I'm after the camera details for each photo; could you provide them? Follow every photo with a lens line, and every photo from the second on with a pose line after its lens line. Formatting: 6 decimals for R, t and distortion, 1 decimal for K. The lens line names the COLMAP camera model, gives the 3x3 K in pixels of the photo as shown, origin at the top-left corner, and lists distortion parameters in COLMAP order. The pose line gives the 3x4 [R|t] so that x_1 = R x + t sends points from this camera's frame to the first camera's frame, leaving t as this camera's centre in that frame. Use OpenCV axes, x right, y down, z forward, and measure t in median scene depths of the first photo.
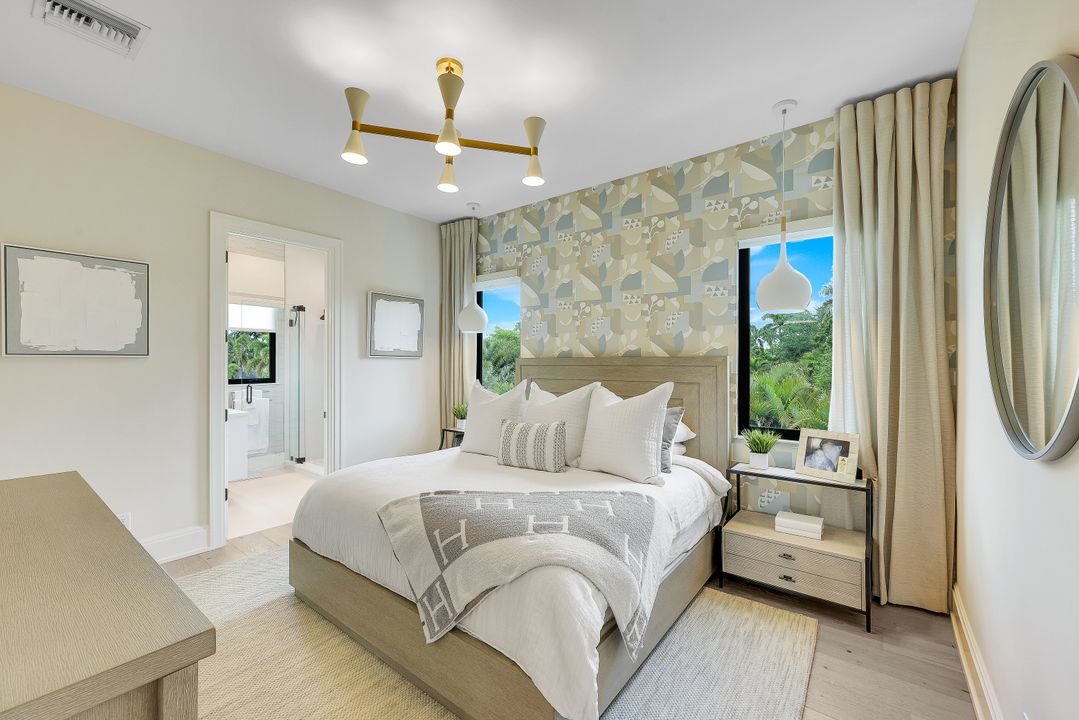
lens RADIAL K [[435.1, 0, 541.8], [0, 435.1, 365.8], [0, 0, 1]] dist [-0.000730, 0.000237]
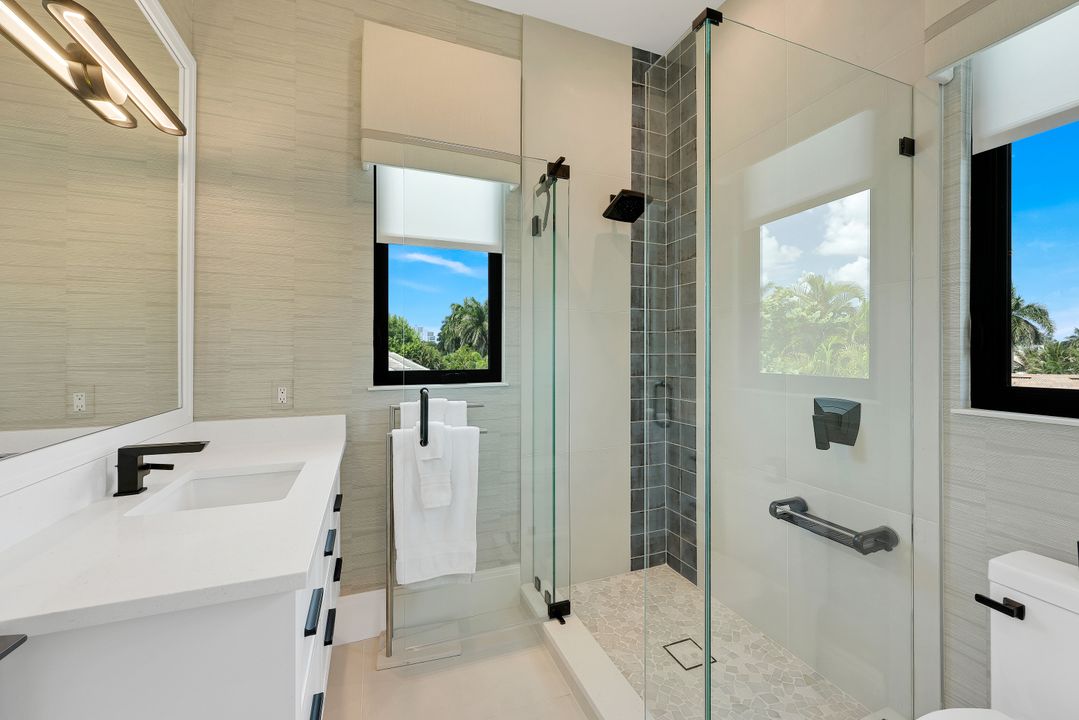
lens RADIAL K [[435.1, 0, 539.3], [0, 435.1, 360.5], [0, 0, 1]] dist [-0.000730, 0.000237]
pose [[0.858770, -0.001164, -0.512360, -0.383978], [-0.000708, 0.999994, -0.003458, 0.020795], [0.512361, 0.003332, 0.858764, 0.683836]]
